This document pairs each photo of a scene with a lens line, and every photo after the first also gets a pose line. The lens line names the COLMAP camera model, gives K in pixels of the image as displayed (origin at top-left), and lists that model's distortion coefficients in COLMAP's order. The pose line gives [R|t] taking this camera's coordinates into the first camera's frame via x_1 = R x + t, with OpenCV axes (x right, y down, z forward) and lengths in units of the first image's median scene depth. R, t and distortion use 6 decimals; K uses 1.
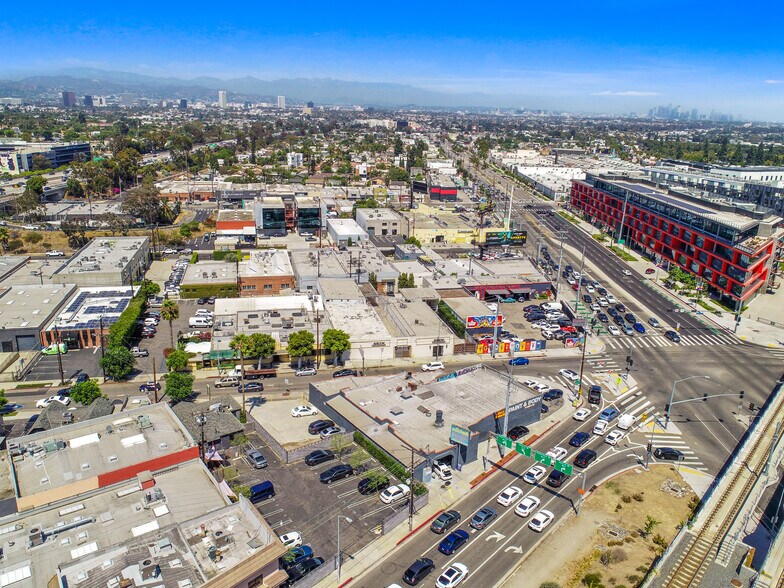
lens RADIAL K [[587.9, 0, 390.1], [0, 587.9, 291.9], [0, 0, 1]] dist [-0.003341, -0.001686]
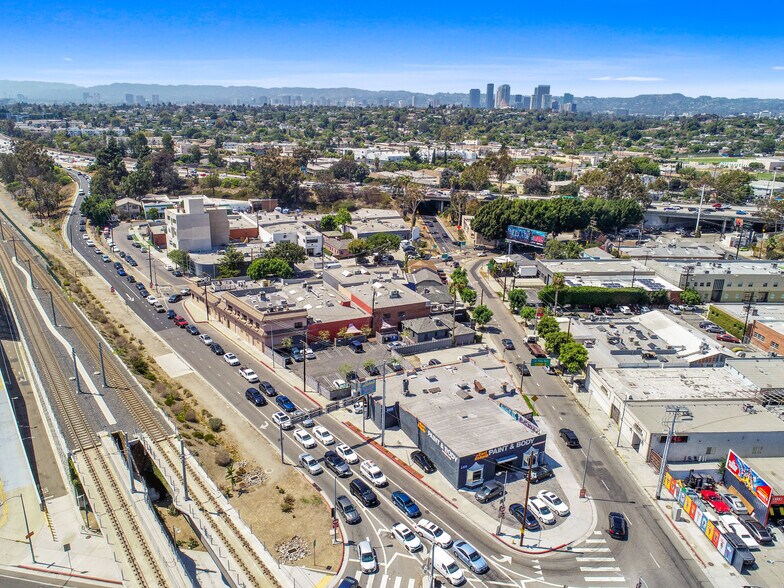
lens RADIAL K [[585.3, 0, 390.1], [0, 585.3, 295.8], [0, 0, 1]] dist [-0.002816, -0.003028]
pose [[-0.166760, 0.264480, -0.949864, 0.683003], [-0.316735, 0.897927, 0.305625, -0.163509], [0.933740, 0.351821, -0.065969, 0.632122]]
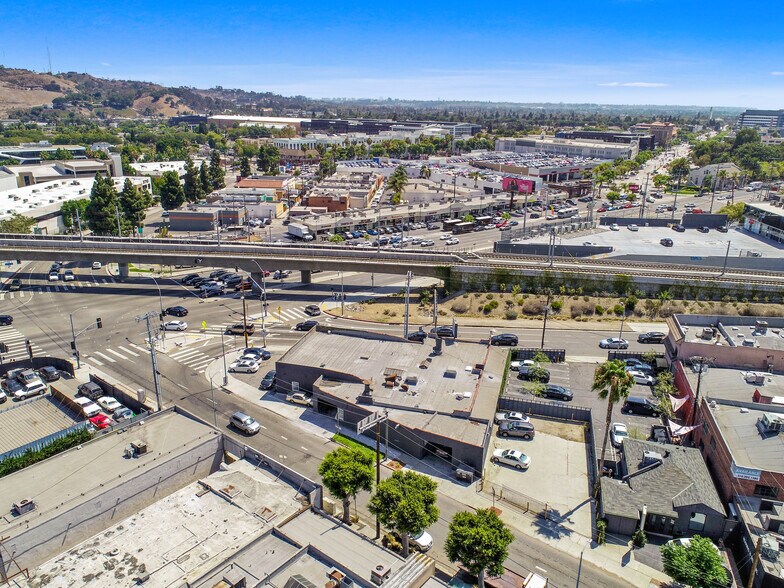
lens RADIAL K [[587.9, 0, 390.1], [0, 587.9, 291.9], [0, 0, 1]] dist [-0.003341, -0.001686]
pose [[-0.622479, -0.281071, 0.730424, -0.354413], [0.196188, 0.847448, 0.493297, -0.227975], [-0.757648, 0.450367, -0.472376, 0.950565]]
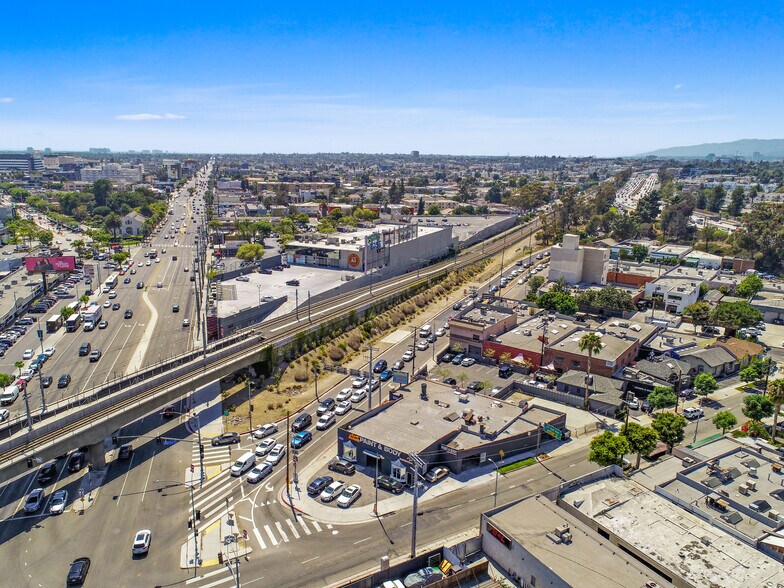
lens RADIAL K [[585.3, 0, 390.1], [0, 585.3, 295.8], [0, 0, 1]] dist [-0.002816, -0.003028]
pose [[-0.953150, 0.023971, -0.301545, 0.326232], [-0.133694, 0.860827, 0.491023, -0.343498], [0.271349, 0.508333, -0.817293, 1.198524]]
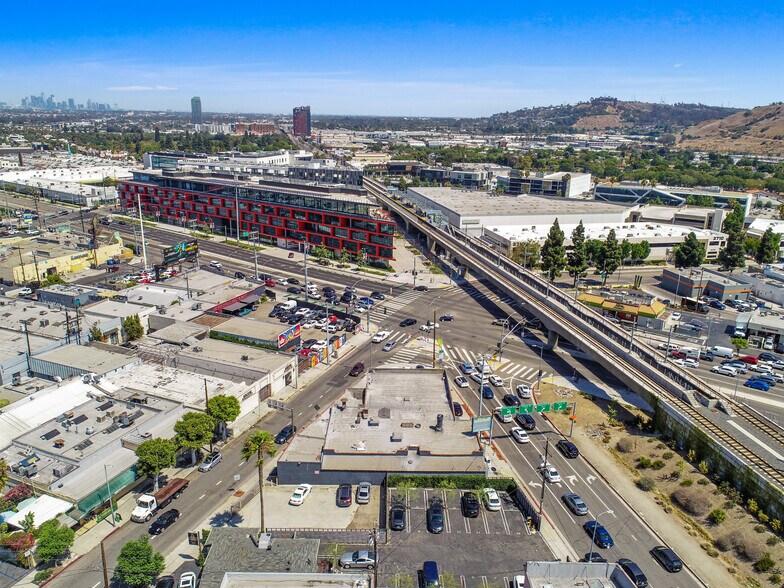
lens RADIAL K [[587.9, 0, 390.1], [0, 587.9, 291.9], [0, 0, 1]] dist [-0.003341, -0.001686]
pose [[0.586763, -0.252399, 0.769418, -0.445088], [0.239397, 0.961778, 0.132935, -0.101500], [-0.773562, 0.106195, 0.624760, 0.260831]]
